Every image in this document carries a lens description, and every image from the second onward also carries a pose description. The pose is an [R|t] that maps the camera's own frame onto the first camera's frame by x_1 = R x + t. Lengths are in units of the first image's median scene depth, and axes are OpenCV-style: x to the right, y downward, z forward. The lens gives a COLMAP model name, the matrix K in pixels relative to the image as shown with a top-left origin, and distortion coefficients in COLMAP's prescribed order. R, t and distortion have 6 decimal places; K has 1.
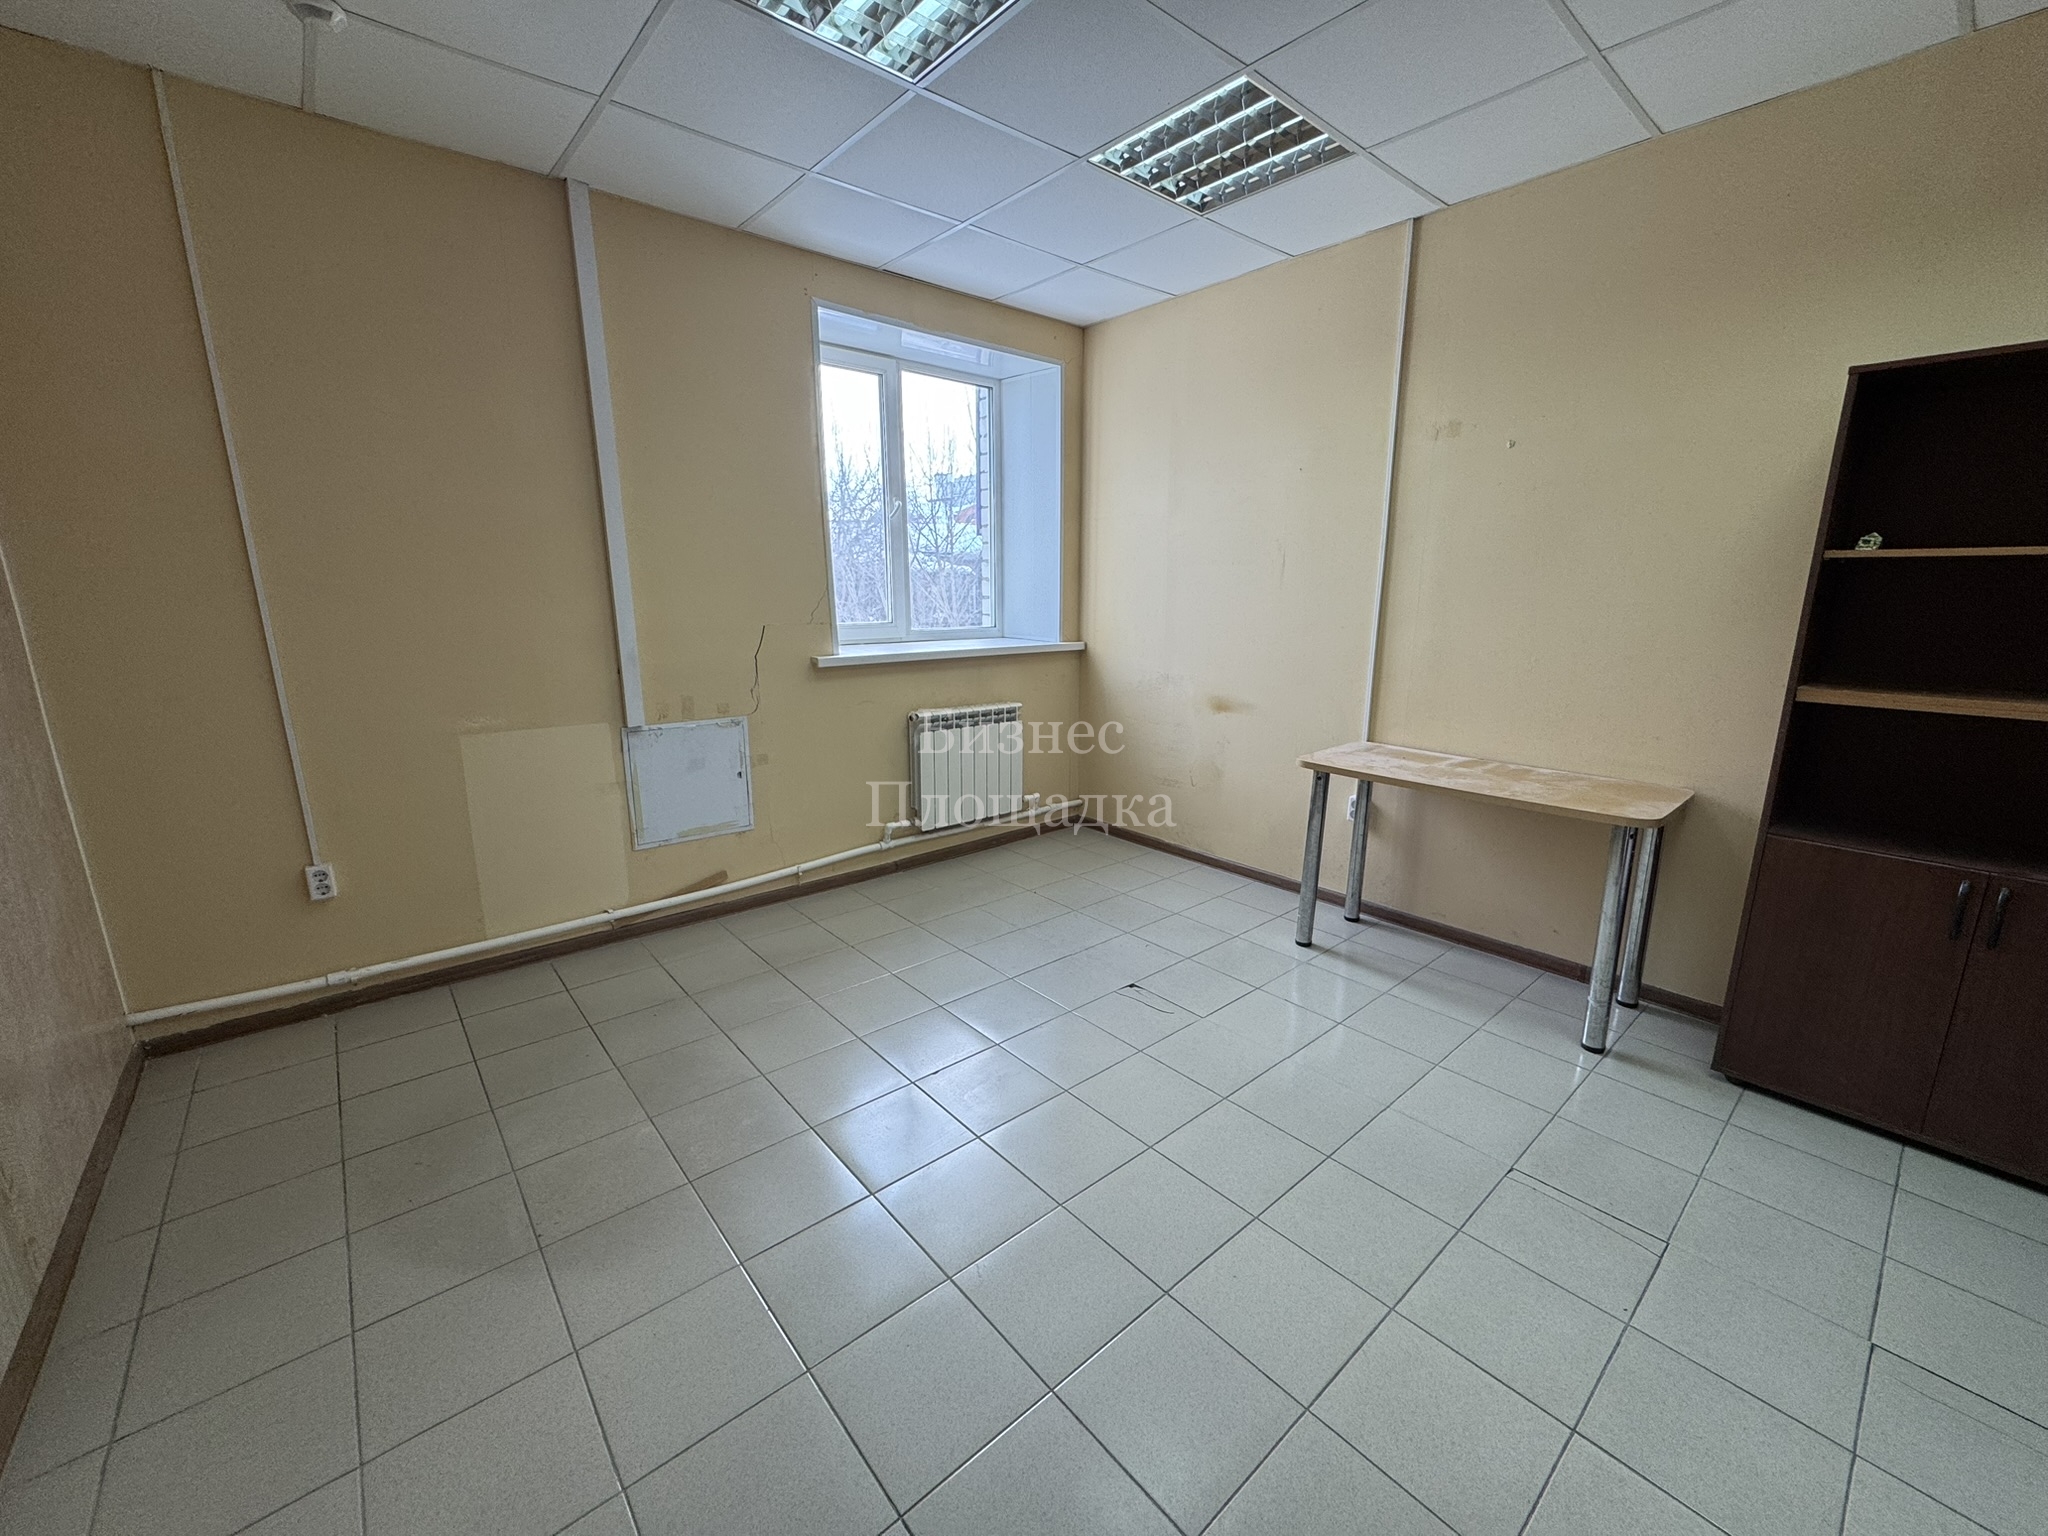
lens RADIAL K [[813.0, 0, 1025.5], [0, 813.0, 767.8], [0, 0, 1]] dist [-0.002128, 0.000440]
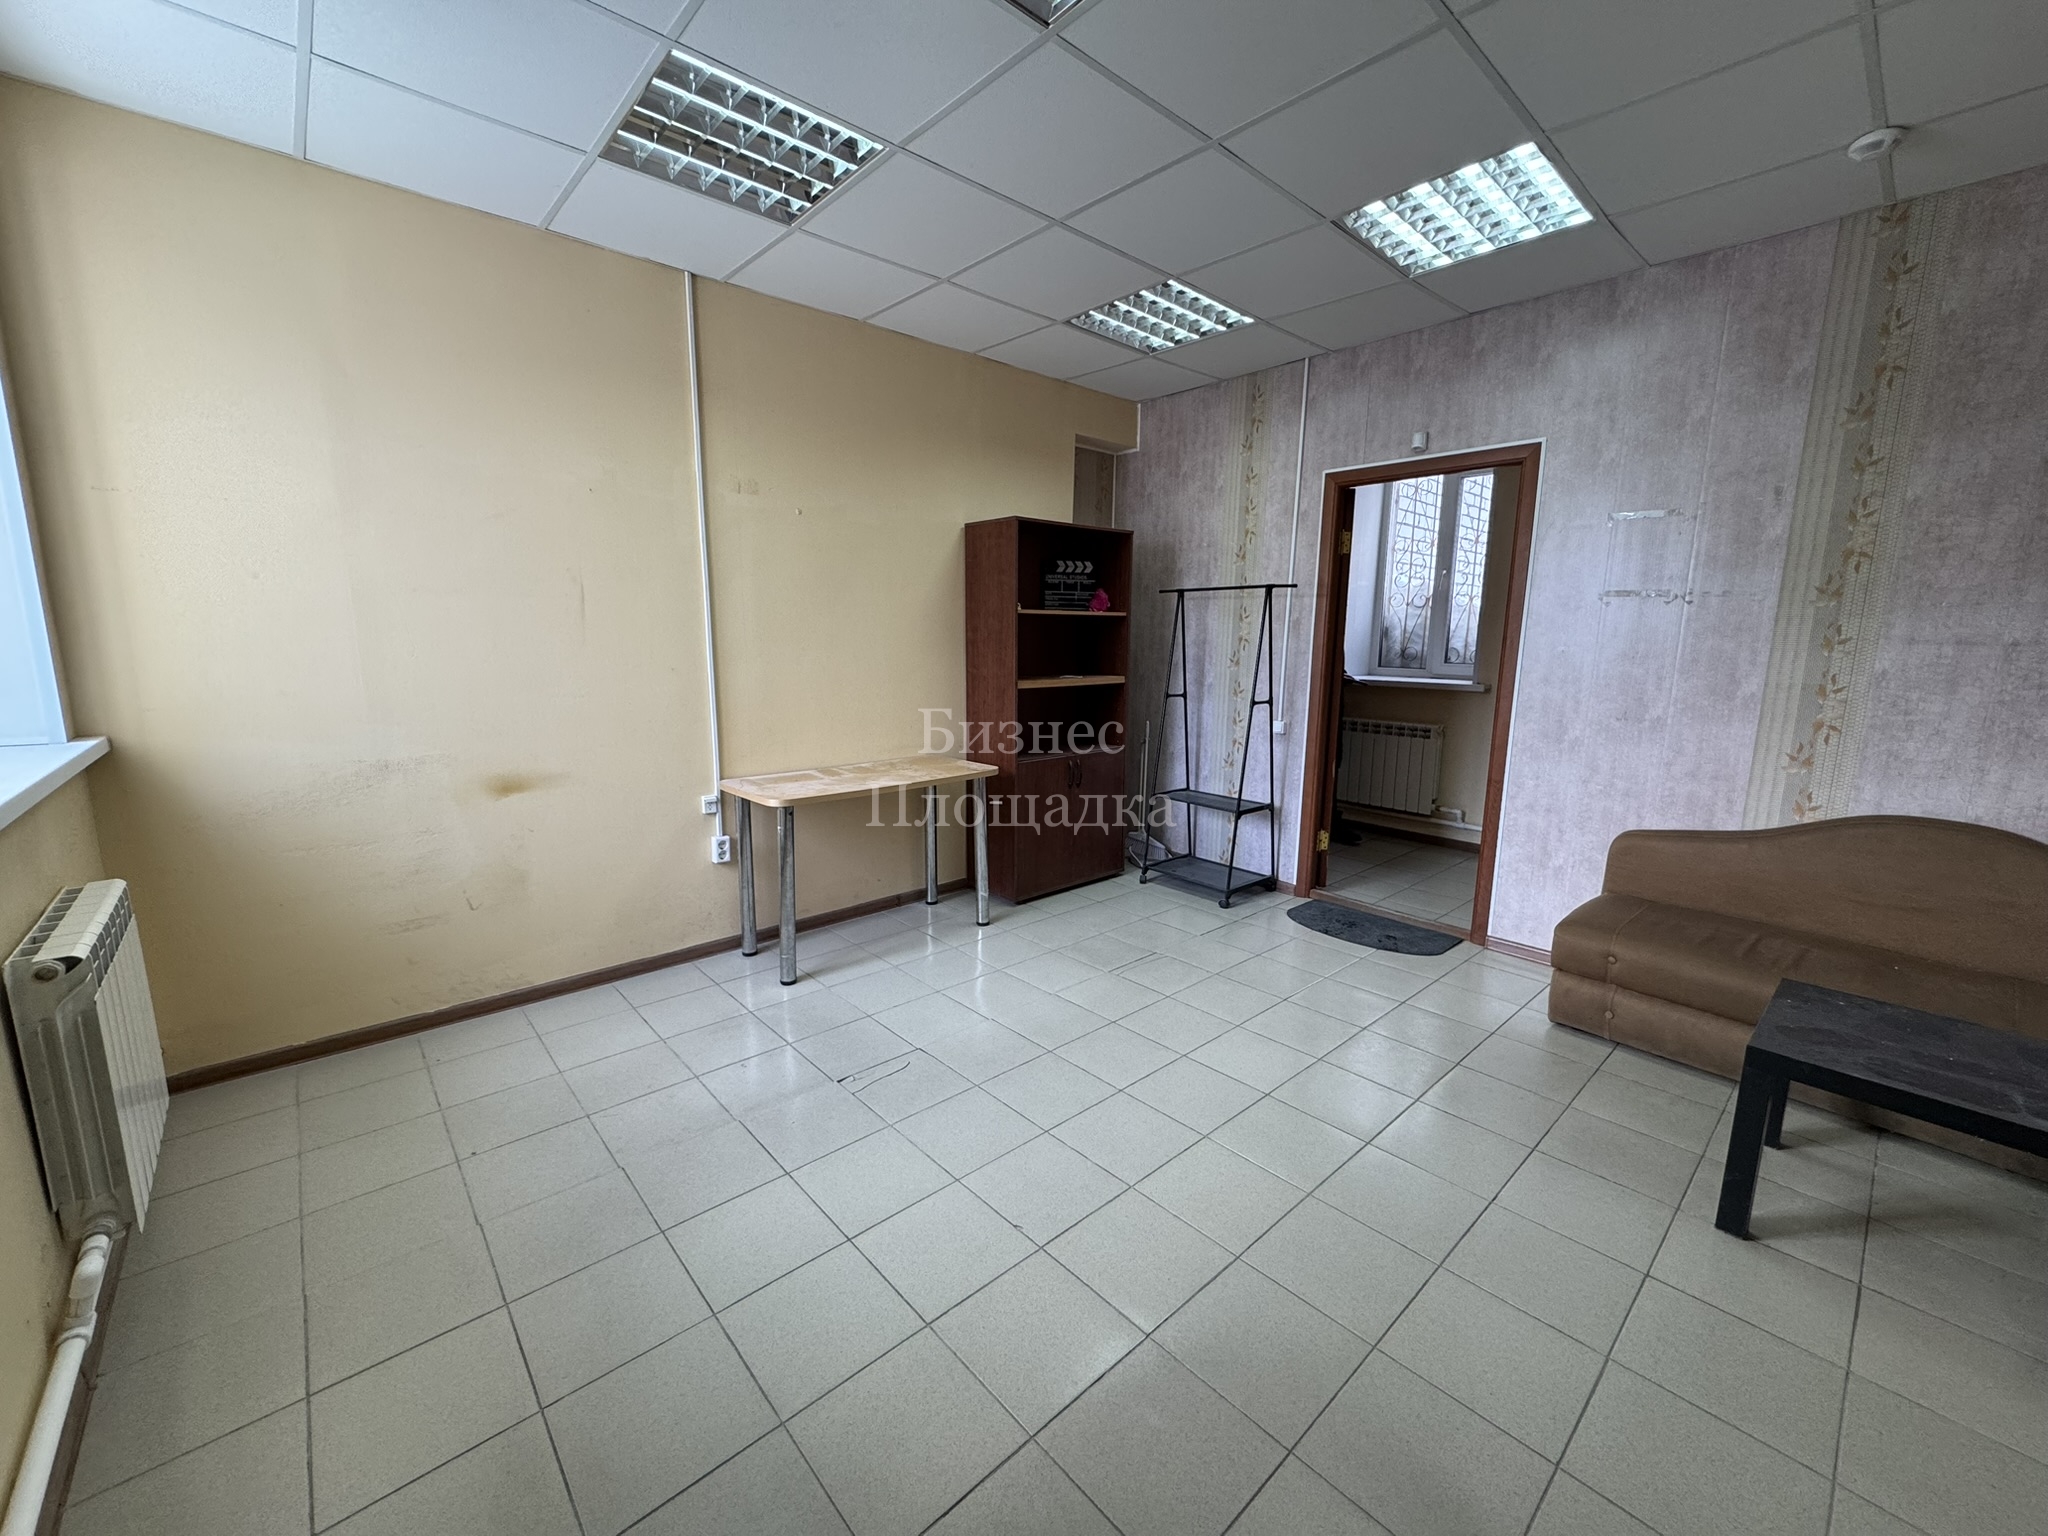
lens RADIAL K [[813.0, 0, 1023.9], [0, 813.0, 767.3], [0, 0, 1]] dist [-0.002128, 0.000440]
pose [[-0.021104, -0.168246, 0.985519, -0.595265], [0.213919, 0.962150, 0.168837, -0.142116], [-0.976623, 0.214385, 0.015685, 0.640145]]
